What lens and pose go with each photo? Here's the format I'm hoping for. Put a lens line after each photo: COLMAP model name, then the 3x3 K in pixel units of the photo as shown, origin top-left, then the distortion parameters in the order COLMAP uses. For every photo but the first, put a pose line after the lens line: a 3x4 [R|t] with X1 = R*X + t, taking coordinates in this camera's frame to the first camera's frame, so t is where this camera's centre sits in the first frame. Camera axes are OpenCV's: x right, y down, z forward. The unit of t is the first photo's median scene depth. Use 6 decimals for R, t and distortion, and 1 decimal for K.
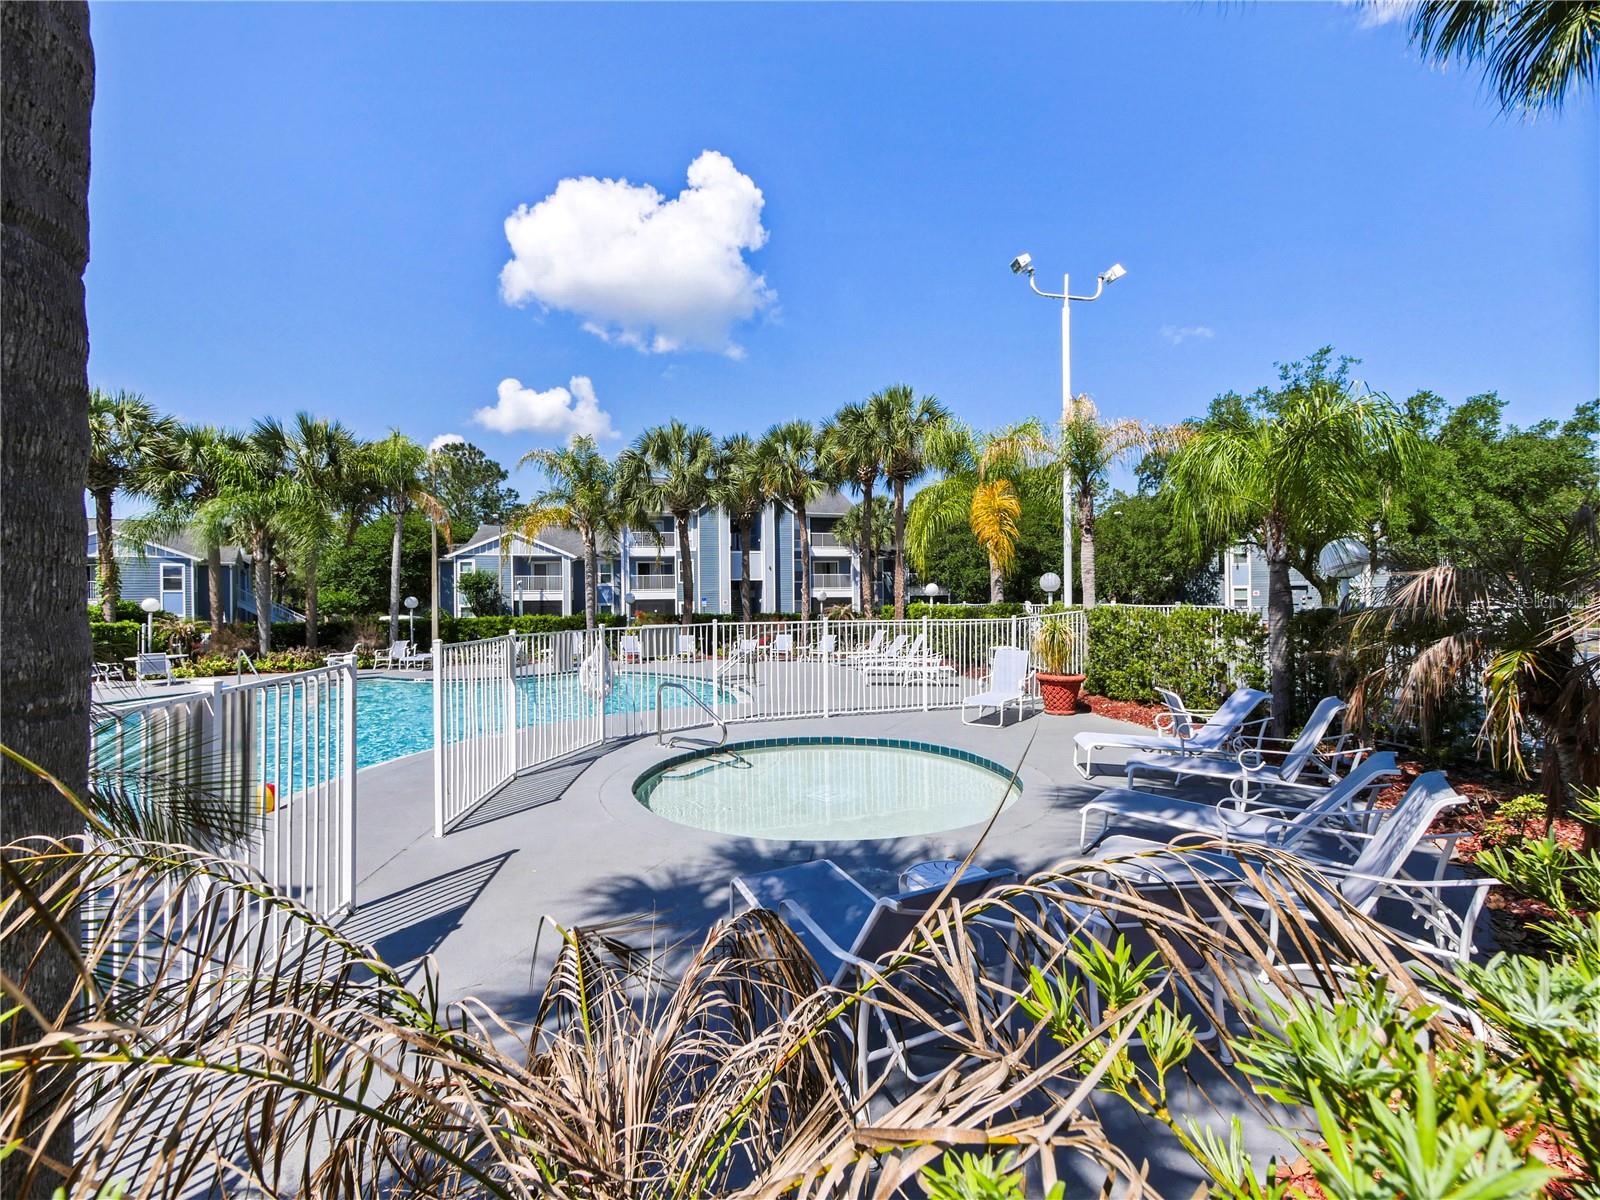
lens RADIAL K [[700.7, 0, 799.1], [0, 700.7, 607.9], [0, 0, 1]] dist [-0.005520, -0.000142]
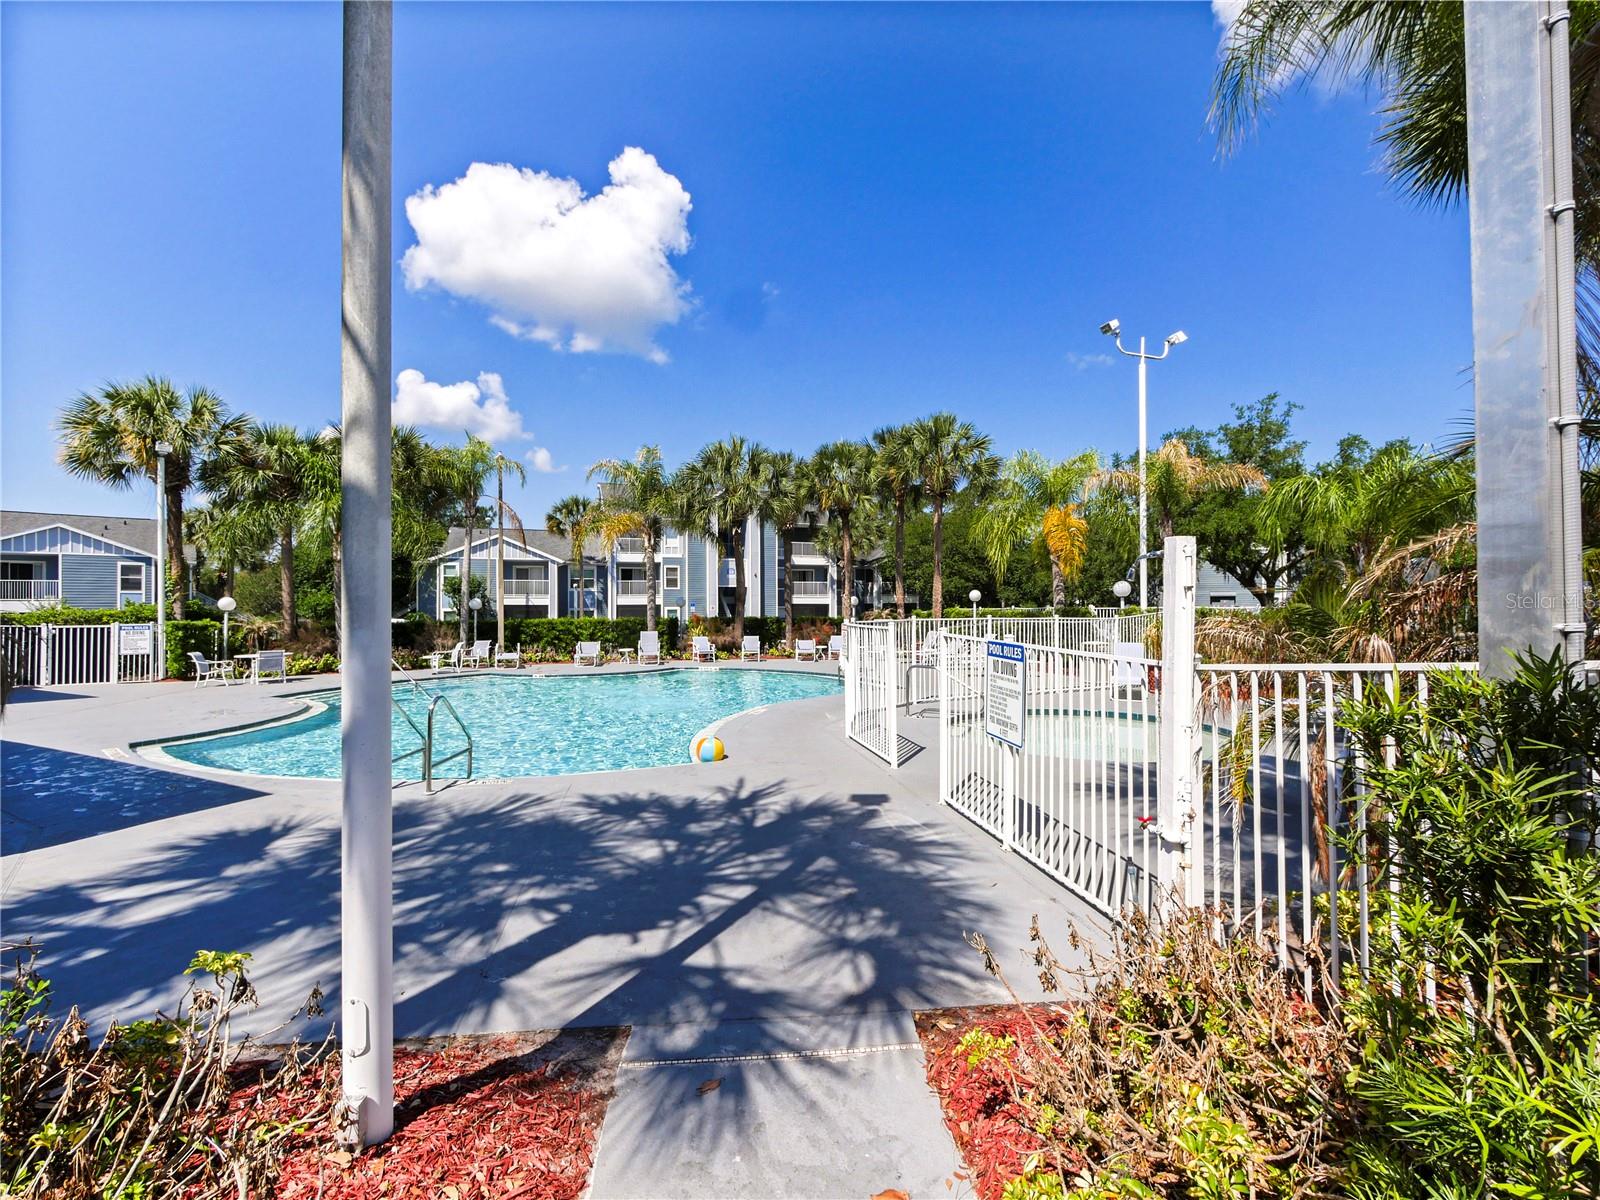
lens RADIAL K [[704.2, 0, 797.7], [0, 704.2, 620.8], [0, 0, 1]] dist [0.002683, 0.000069]
pose [[0.991243, 0.003945, 0.131993, -0.115348], [-0.004695, 0.999975, 0.005367, 0.004726], [-0.131968, -0.005940, 0.991236, -0.044913]]
